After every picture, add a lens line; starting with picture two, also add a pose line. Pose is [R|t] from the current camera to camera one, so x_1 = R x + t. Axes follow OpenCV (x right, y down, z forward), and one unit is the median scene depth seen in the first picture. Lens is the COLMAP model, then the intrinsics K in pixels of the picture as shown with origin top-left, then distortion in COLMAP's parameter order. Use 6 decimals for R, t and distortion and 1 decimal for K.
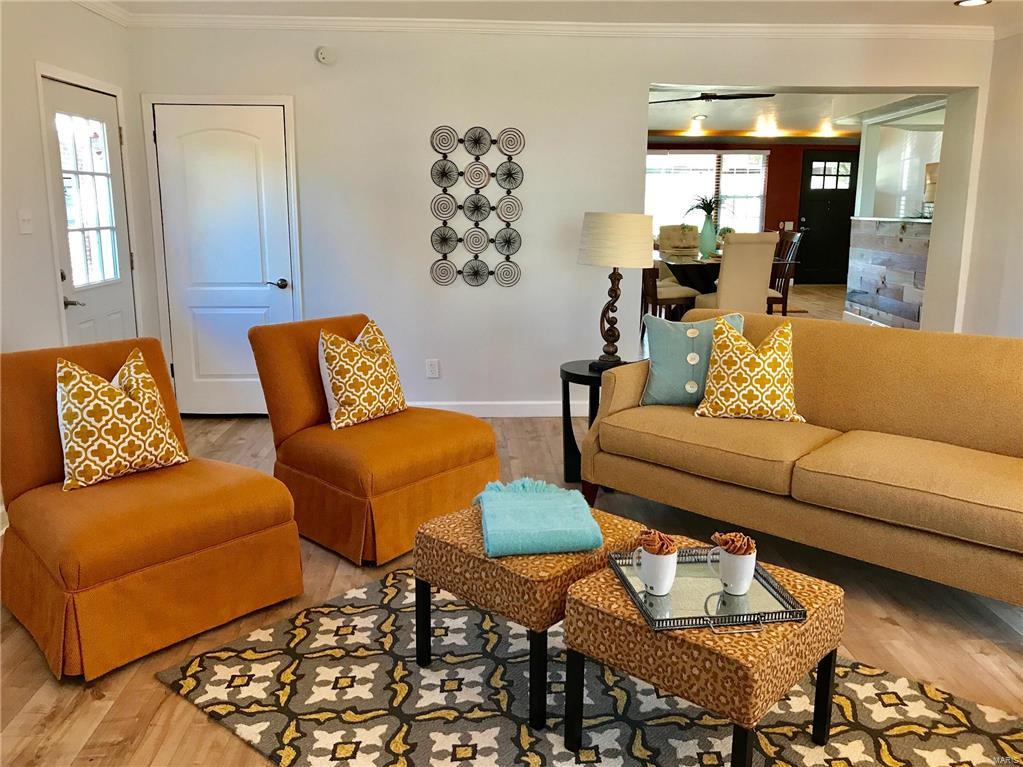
lens RADIAL K [[835.1, 0, 518.5], [0, 835.1, 376.6], [0, 0, 1]] dist [0.115202, -0.172592]
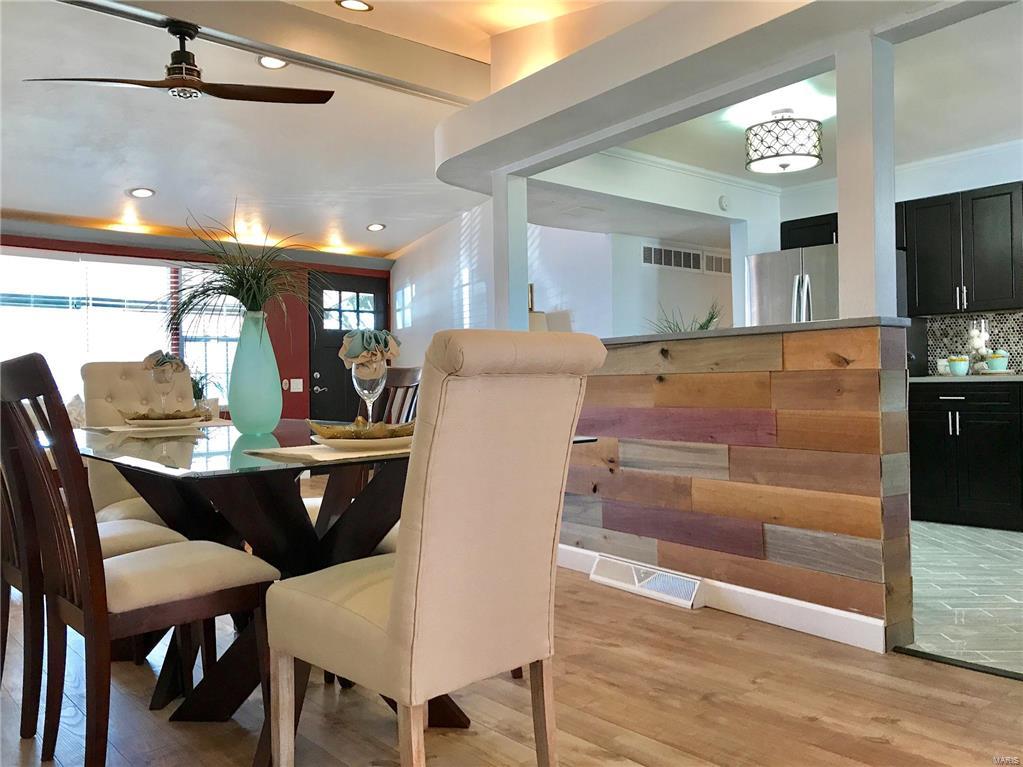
lens RADIAL K [[835.1, 0, 518.5], [0, 835.1, 376.6], [0, 0, 1]] dist [0.115202, -0.172592]
pose [[0.789746, -0.017401, 0.613187, 0.064291], [0.144988, 0.976571, -0.159022, -0.061214], [-0.596054, 0.214492, 0.773766, 0.419920]]
